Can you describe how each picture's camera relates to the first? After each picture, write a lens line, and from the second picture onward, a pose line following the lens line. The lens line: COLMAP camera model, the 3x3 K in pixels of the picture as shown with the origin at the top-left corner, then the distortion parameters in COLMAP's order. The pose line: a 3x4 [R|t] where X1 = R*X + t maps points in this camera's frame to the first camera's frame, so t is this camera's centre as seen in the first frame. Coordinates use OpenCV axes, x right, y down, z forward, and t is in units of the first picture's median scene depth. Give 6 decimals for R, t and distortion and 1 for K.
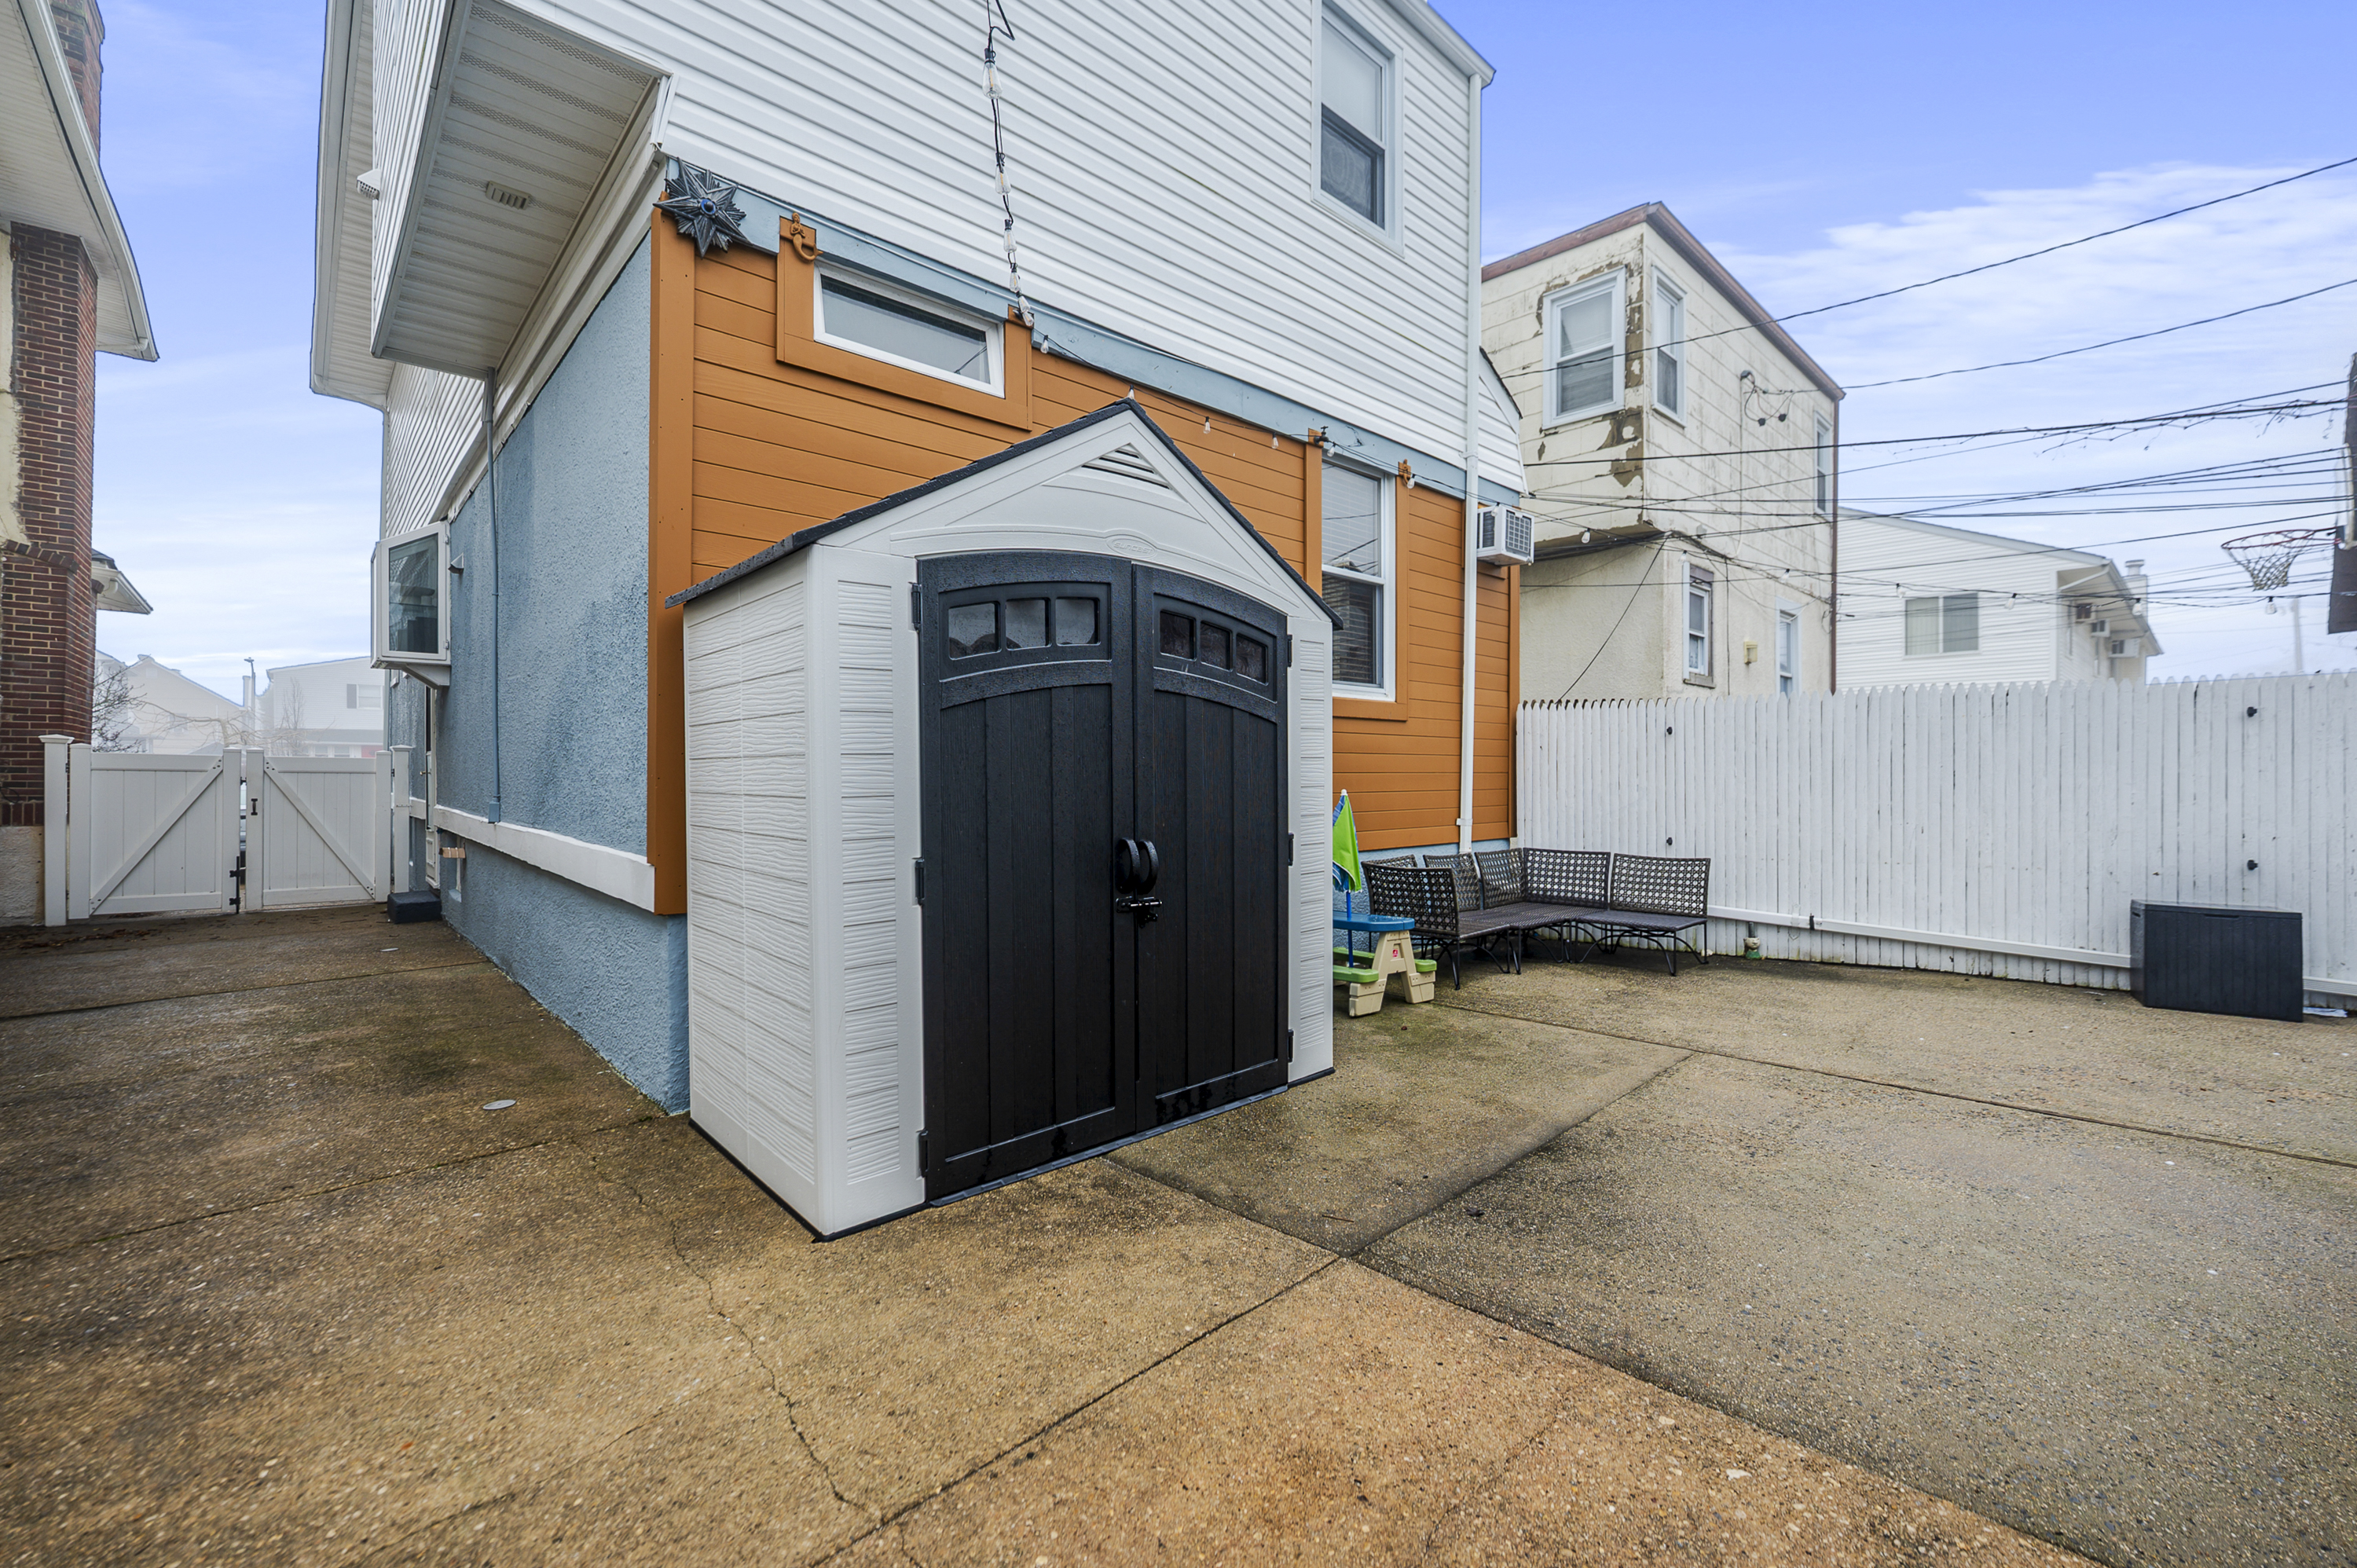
lens RADIAL K [[963.9, 0, 1198.4], [0, 963.9, 779.5], [0, 0, 1]] dist [-0.000194, -0.000190]
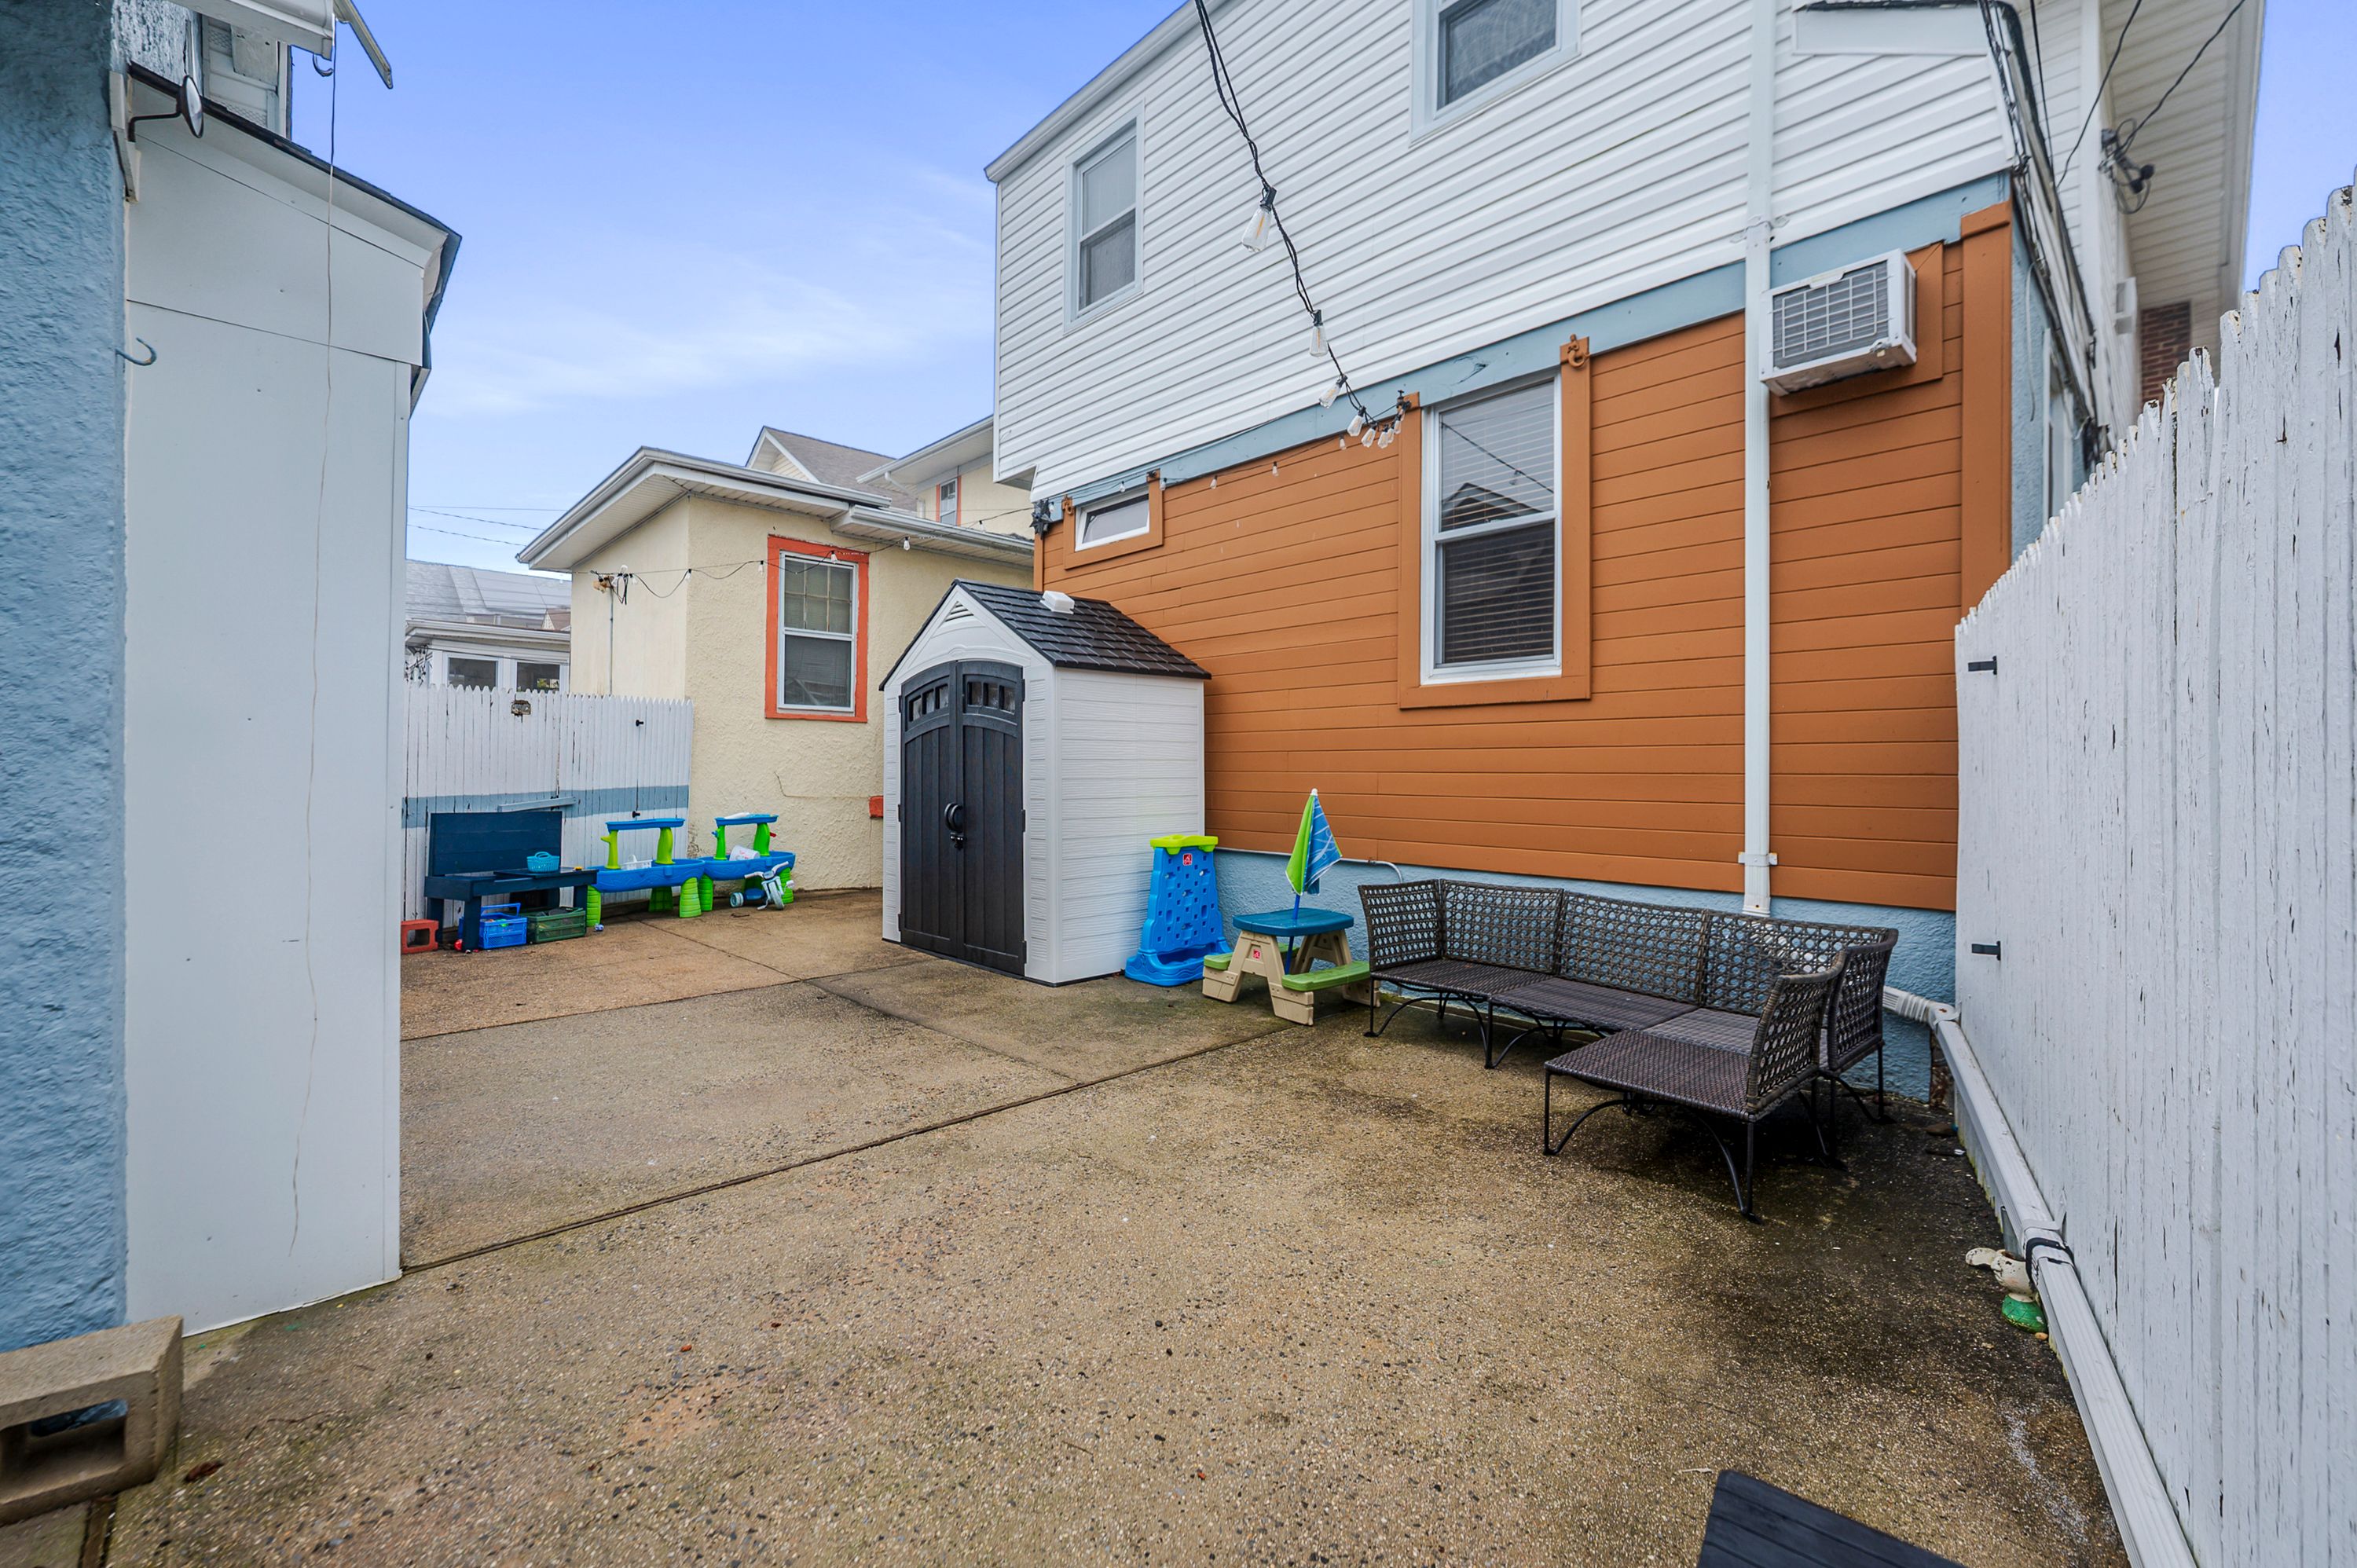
lens RADIAL K [[971.8, 0, 1173.3], [0, 971.8, 760.0], [0, 0, 1]] dist [-0.001426, -0.000049]
pose [[0.002365, -0.013613, -0.999905, 1.197025], [-0.013606, 0.999814, -0.013644, -0.003778], [0.999905, 0.013637, 0.002180, 0.908160]]
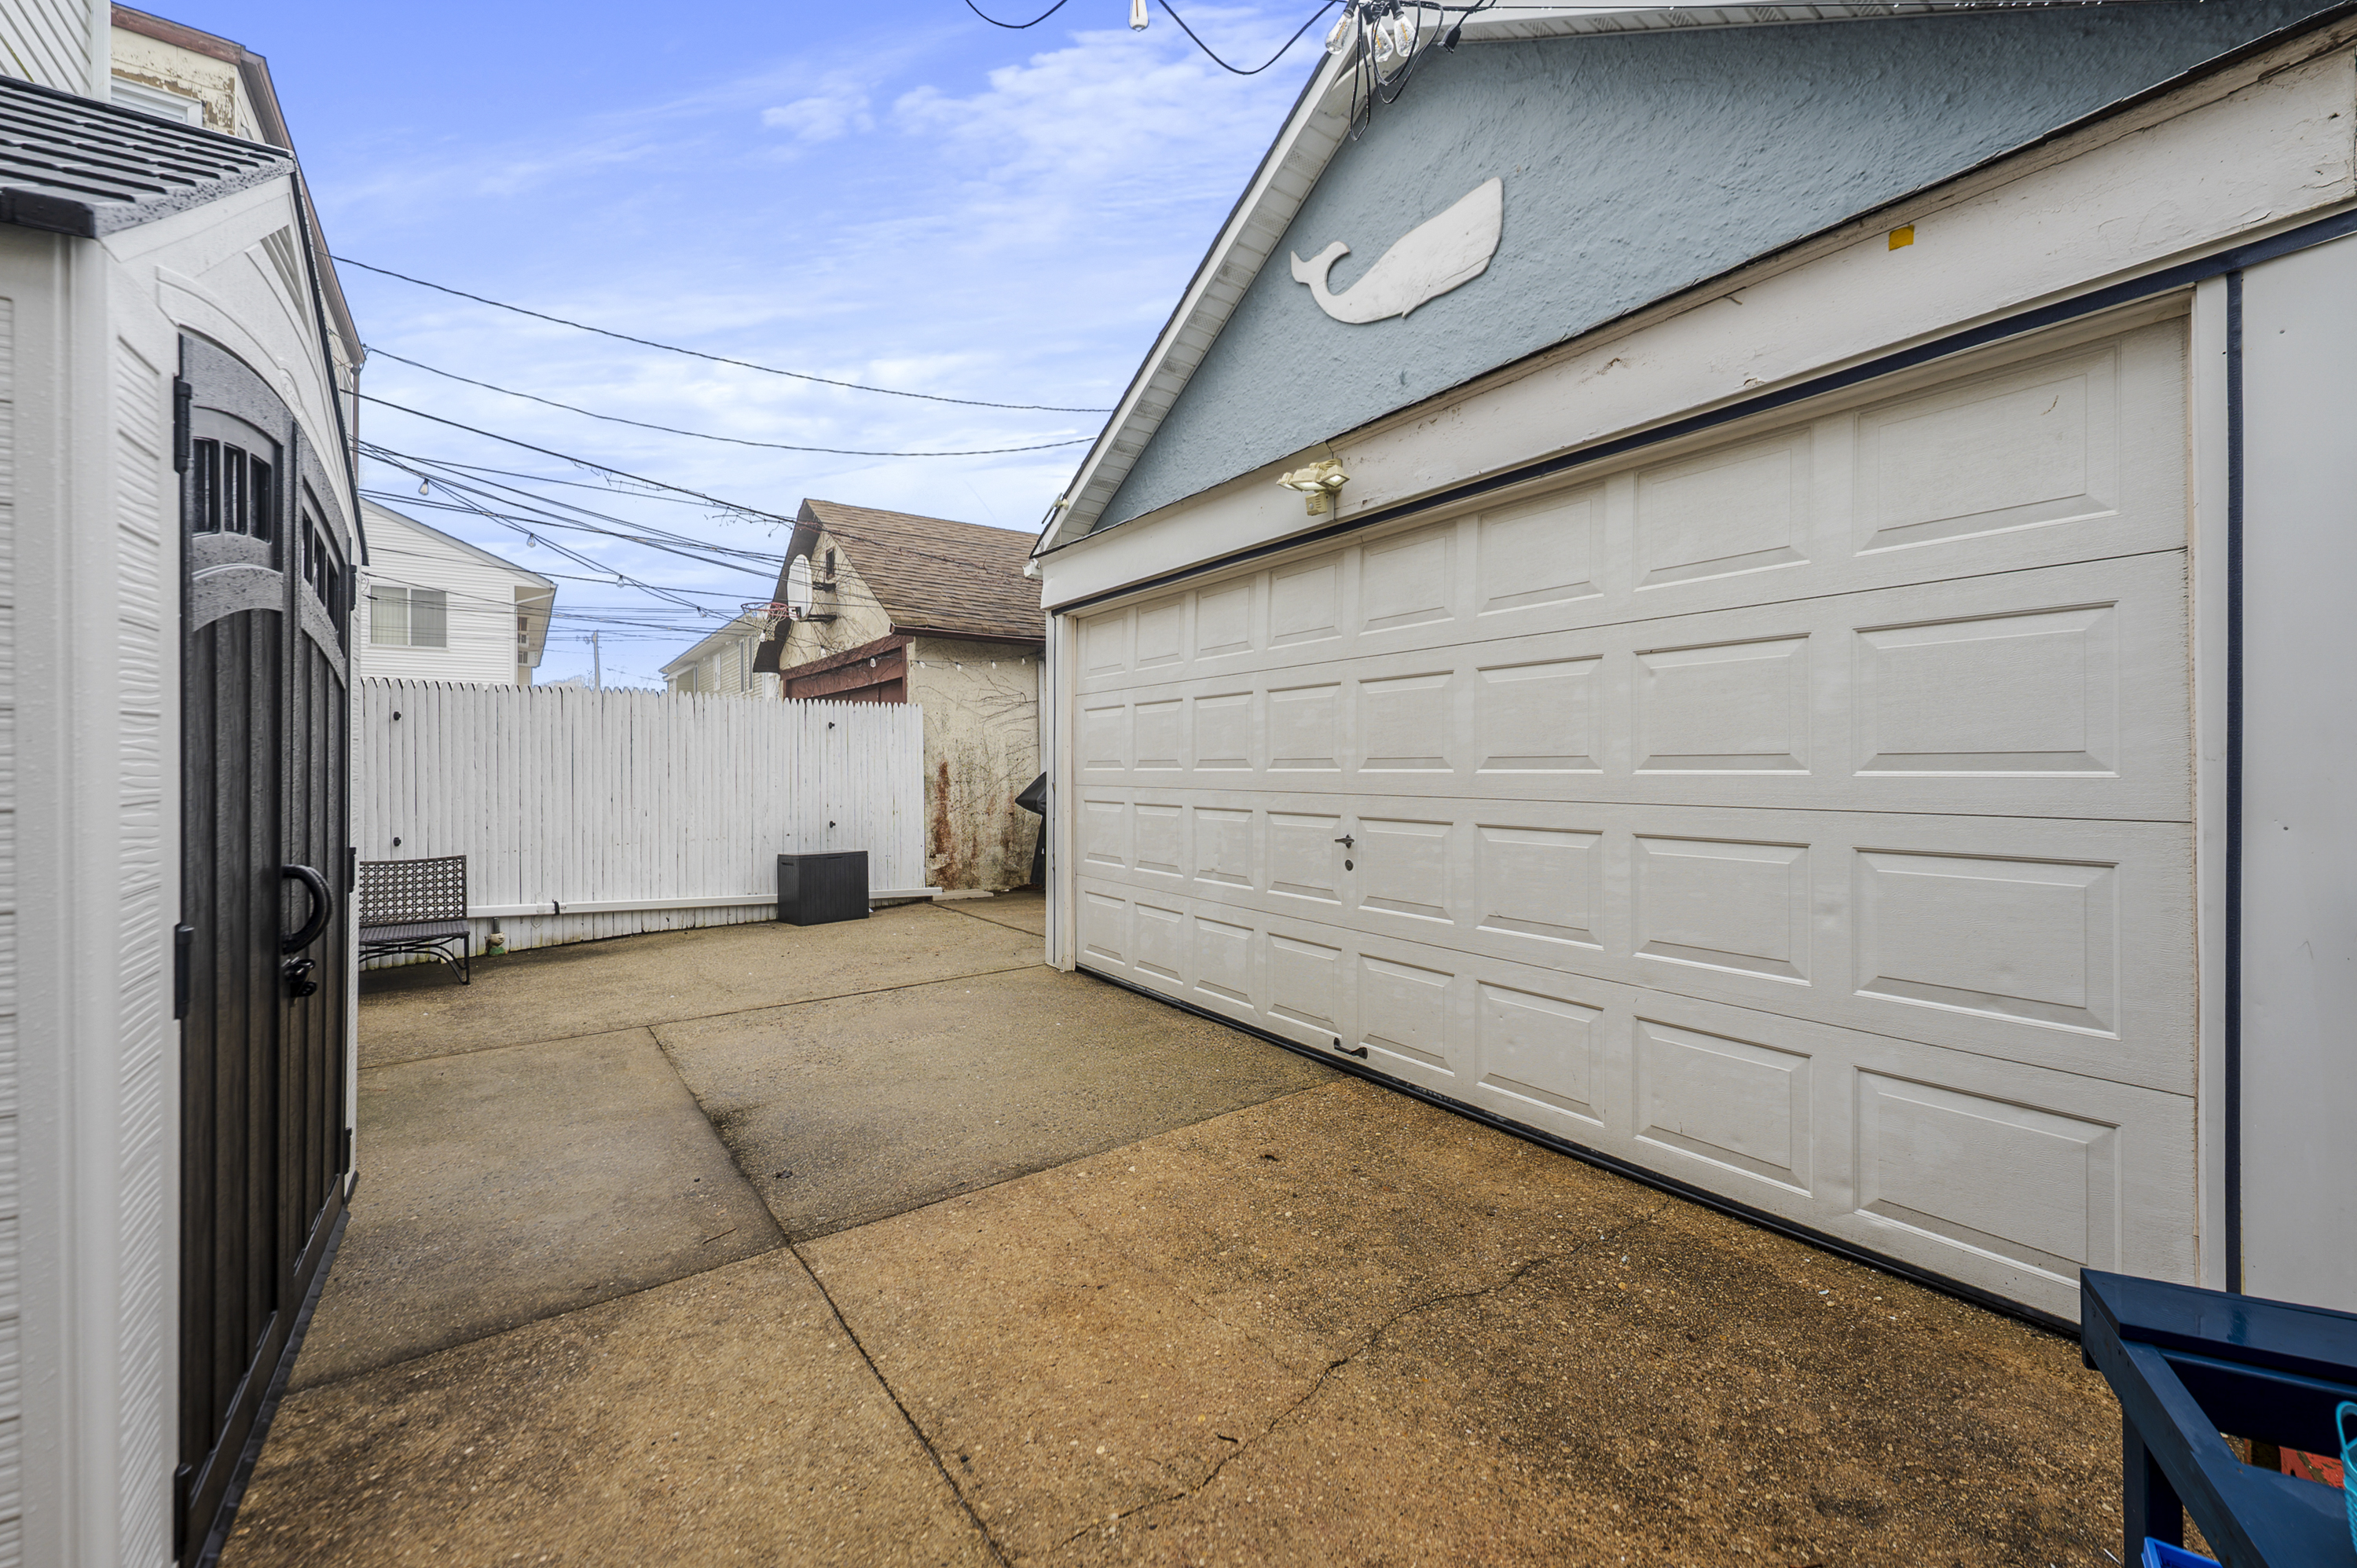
lens RADIAL K [[966.5, 0, 1188.3], [0, 966.5, 770.1], [0, 0, 1]] dist [-0.001403, -0.000139]
pose [[0.144914, -0.003292, 0.989439, -0.376778], [0.006541, 0.999976, 0.002369, 0.001865], [-0.989423, 0.006128, 0.144932, 0.215573]]
